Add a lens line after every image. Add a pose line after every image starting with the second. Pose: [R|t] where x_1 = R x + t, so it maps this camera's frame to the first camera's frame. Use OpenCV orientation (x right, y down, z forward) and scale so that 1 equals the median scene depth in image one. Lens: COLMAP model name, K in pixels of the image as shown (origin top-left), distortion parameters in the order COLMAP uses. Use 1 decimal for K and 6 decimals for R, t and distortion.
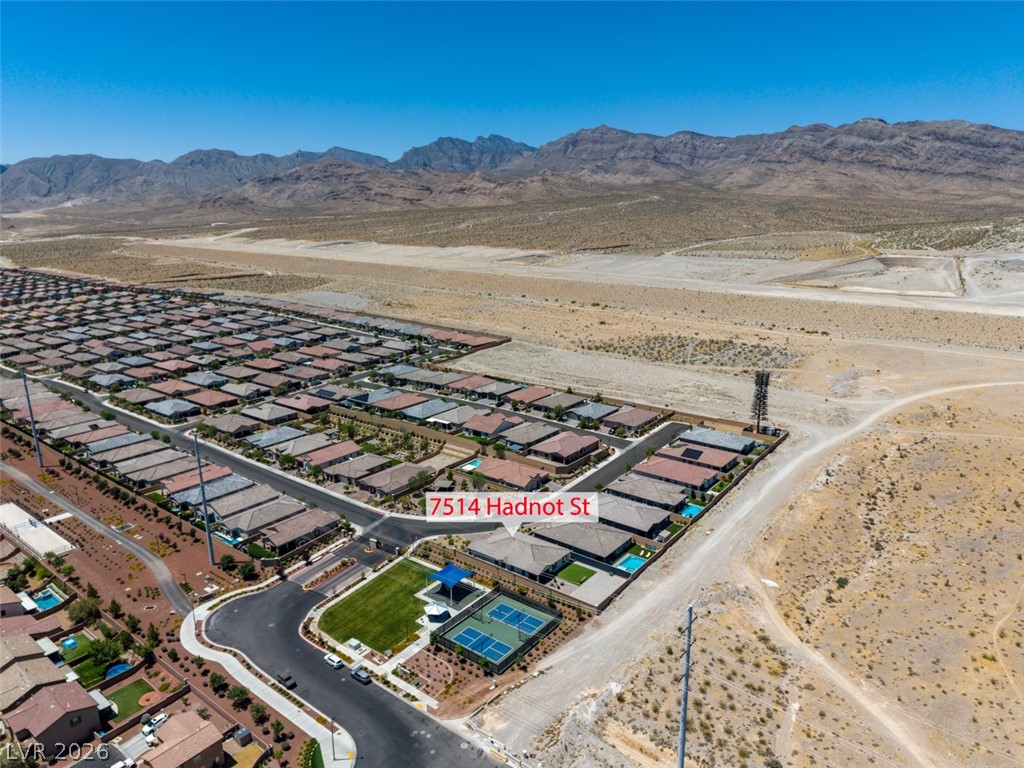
lens RADIAL K [[682.8, 0, 511.5], [0, 682.8, 385.1], [0, 0, 1]] dist [0.039397, -0.042075]
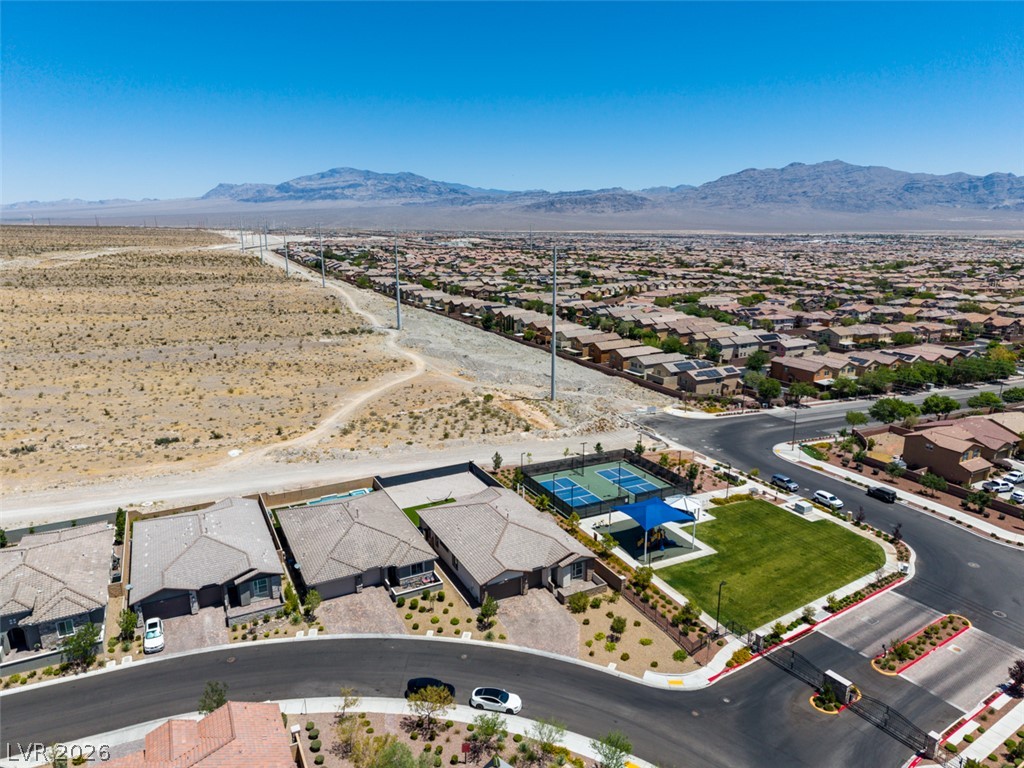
lens RADIAL K [[682.8, 0, 511.5], [0, 682.8, 385.1], [0, 0, 1]] dist [0.039397, -0.042075]
pose [[-0.907962, -0.089663, 0.409348, -0.059055], [0.117548, 0.883128, 0.454167, -0.024973], [-0.402229, 0.460485, -0.791306, 0.413833]]
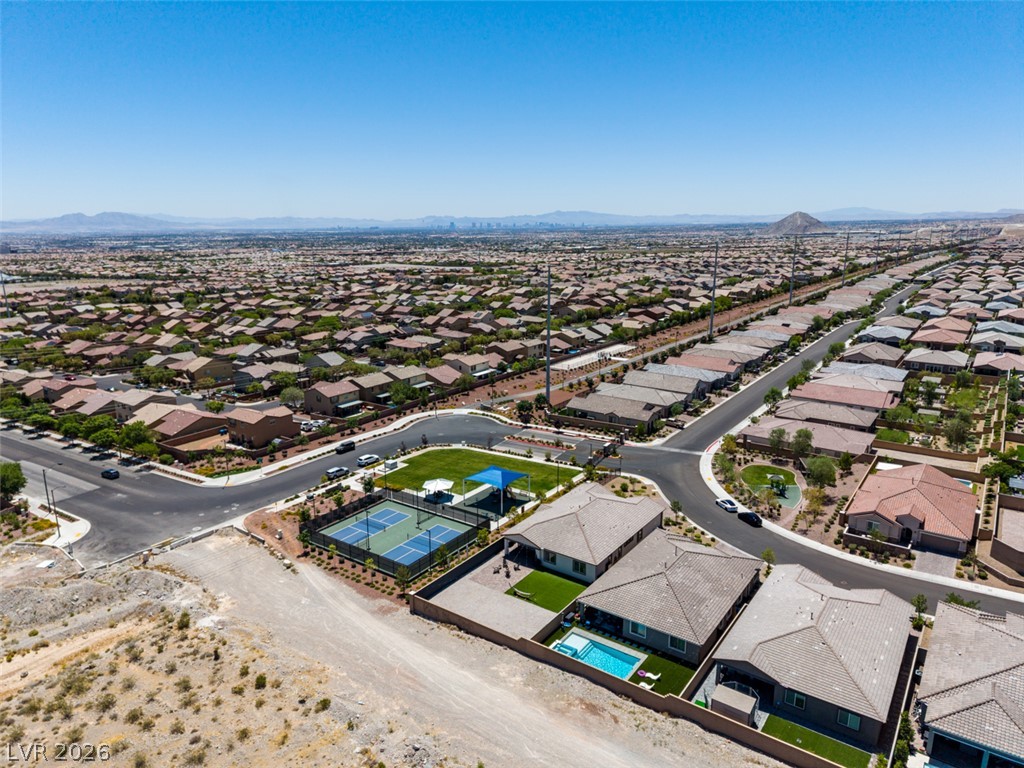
lens RADIAL K [[682.8, 0, 511.5], [0, 682.8, 385.1], [0, 0, 1]] dist [0.039397, -0.042075]
pose [[0.041913, 0.248832, -0.967639, 0.163785], [-0.247576, 0.940872, 0.231226, 0.005773], [0.967961, 0.229873, 0.101040, 0.263420]]
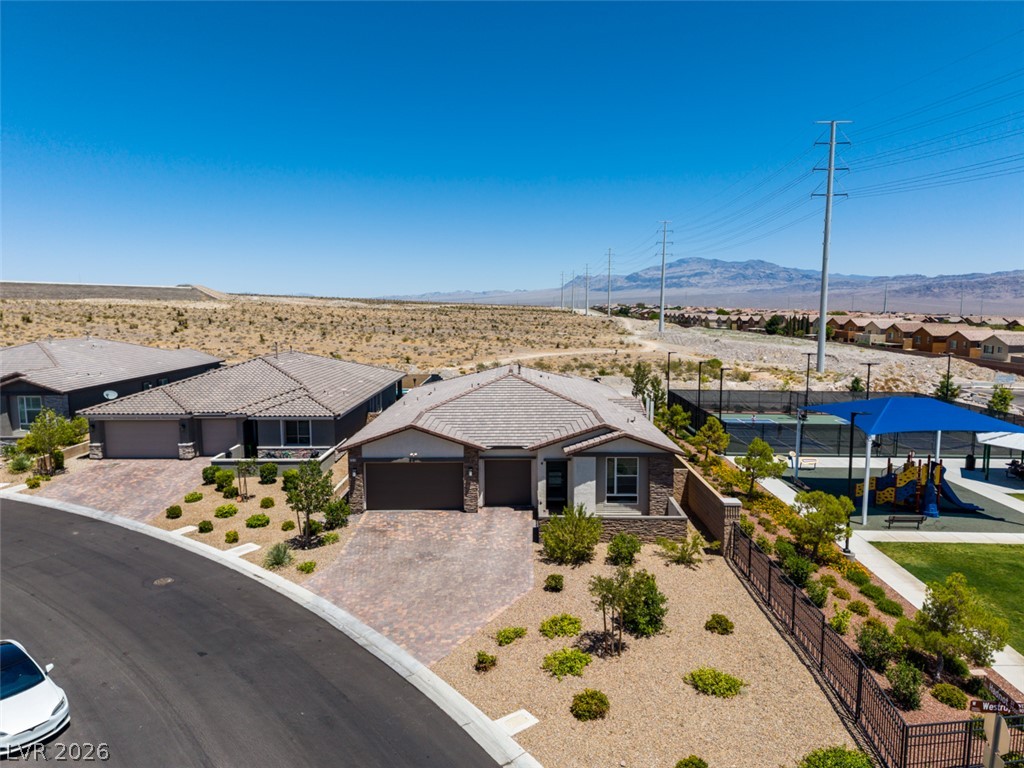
lens RADIAL K [[682.8, 0, 511.5], [0, 682.8, 385.1], [0, 0, 1]] dist [0.039397, -0.042075]
pose [[-0.609031, -0.084164, 0.788669, -0.052409], [0.208004, 0.942602, 0.261218, 0.052903], [-0.765386, 0.323136, -0.556567, 0.346898]]
